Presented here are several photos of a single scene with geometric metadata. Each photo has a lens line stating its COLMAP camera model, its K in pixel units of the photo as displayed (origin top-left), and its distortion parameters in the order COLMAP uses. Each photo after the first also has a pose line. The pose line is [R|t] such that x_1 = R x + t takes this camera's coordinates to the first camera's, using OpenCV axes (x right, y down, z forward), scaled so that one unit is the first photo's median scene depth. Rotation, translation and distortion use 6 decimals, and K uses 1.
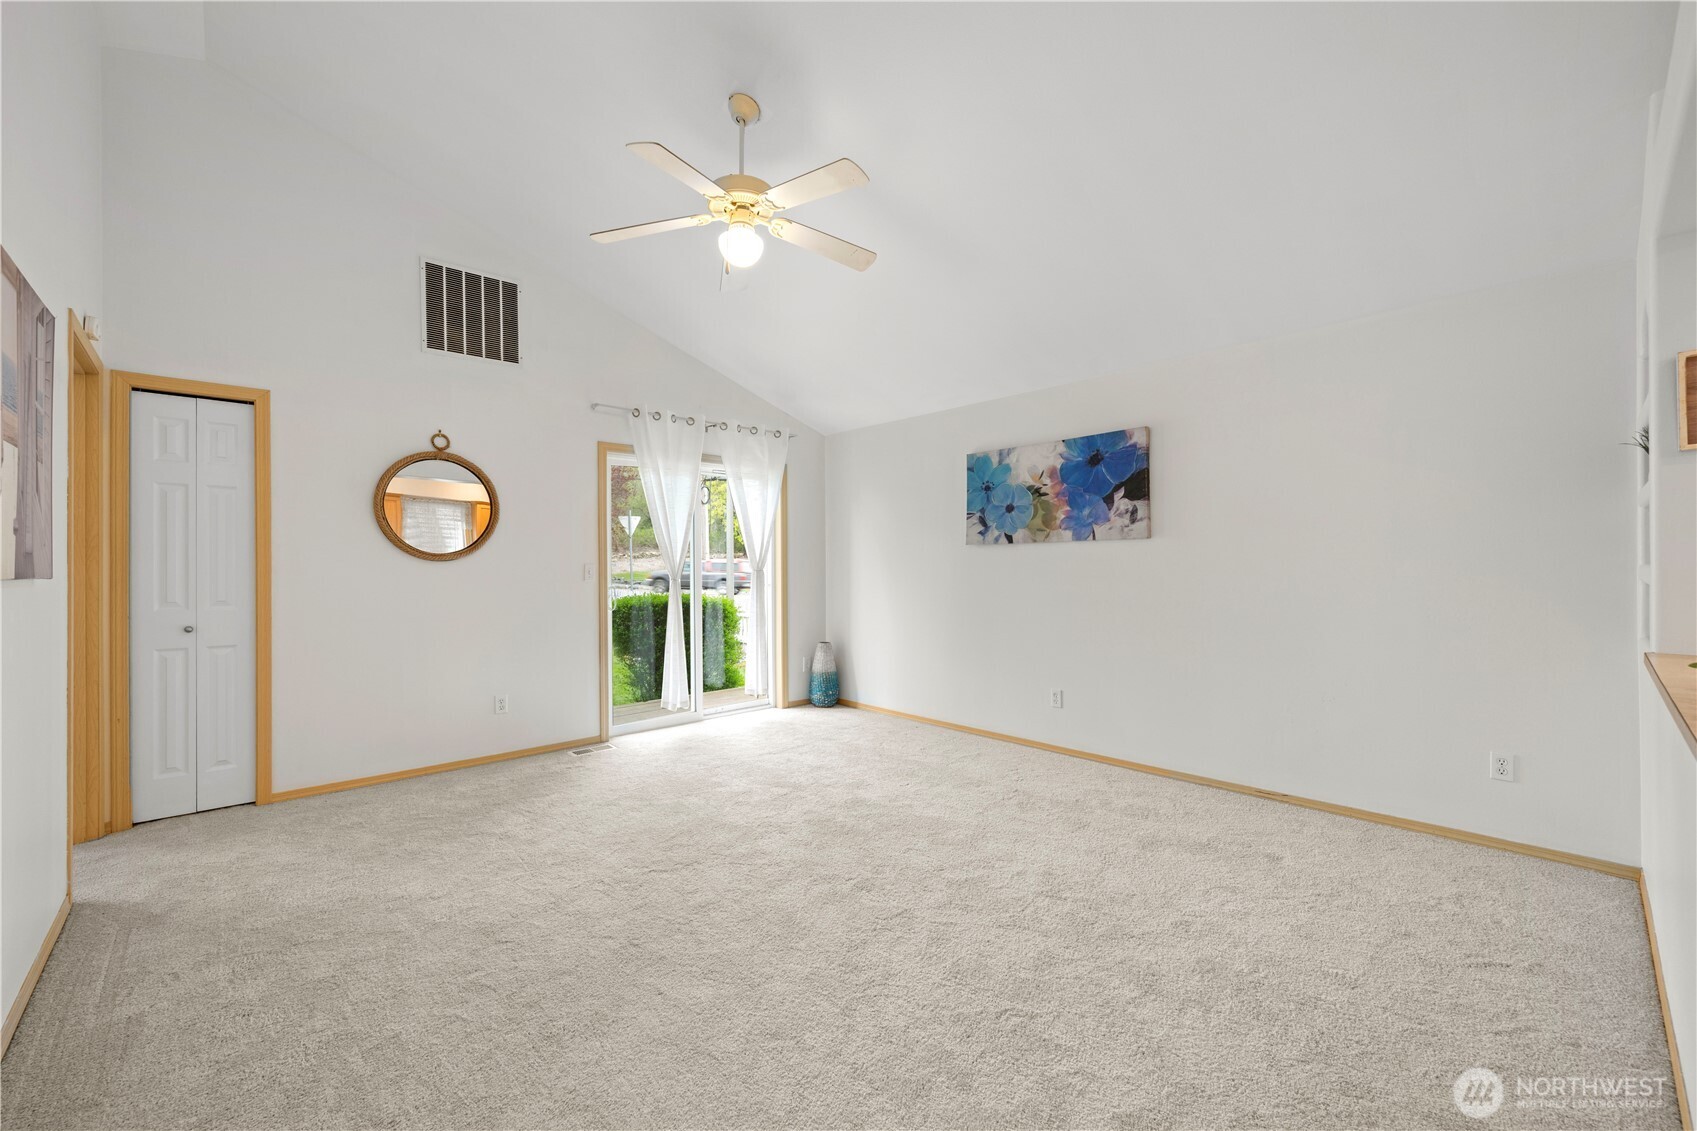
lens RADIAL K [[667.4, 0, 846.7], [0, 667.4, 563.1], [0, 0, 1]] dist [-0.002088, -0.000421]
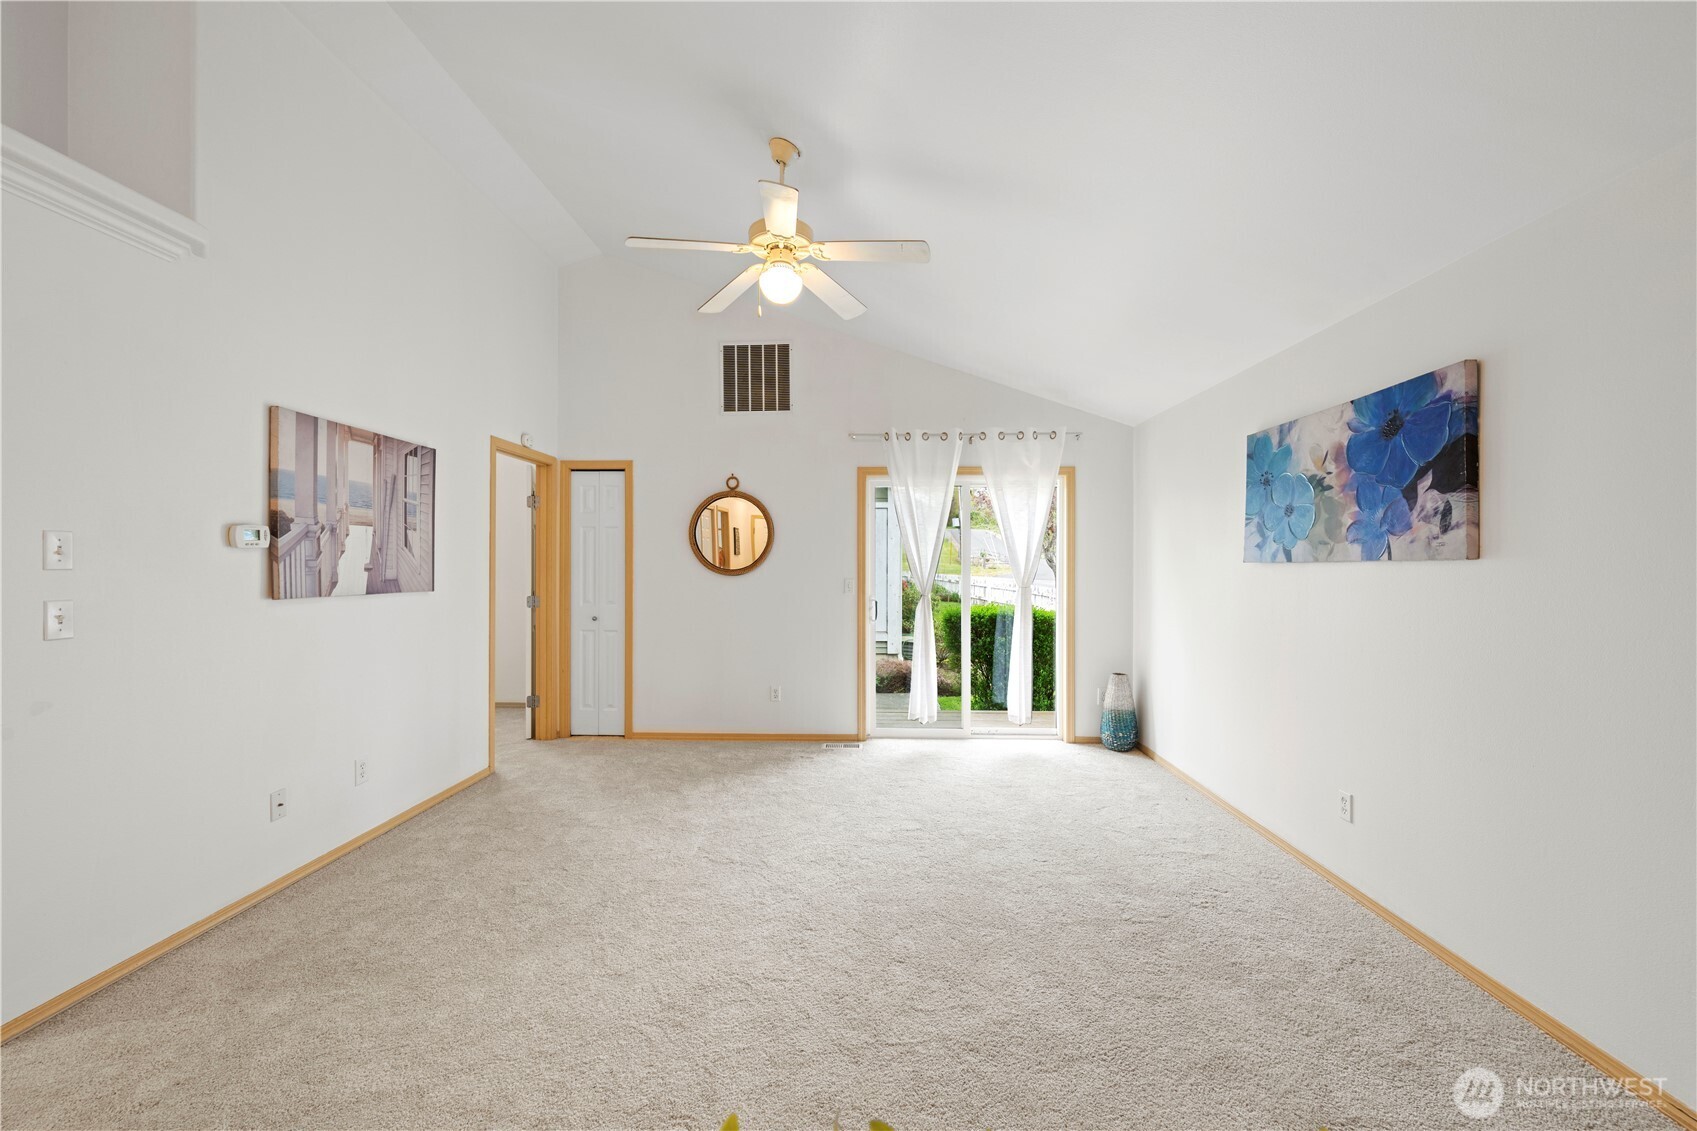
lens RADIAL K [[672.3, 0, 854.5], [0, 672.3, 566.2], [0, 0, 1]] dist [-0.002147, -0.000265]
pose [[0.719486, 0.008862, -0.694451, 0.434262], [-0.004566, 0.999957, 0.008030, -0.031034], [0.694492, -0.002607, 0.719495, 0.218804]]
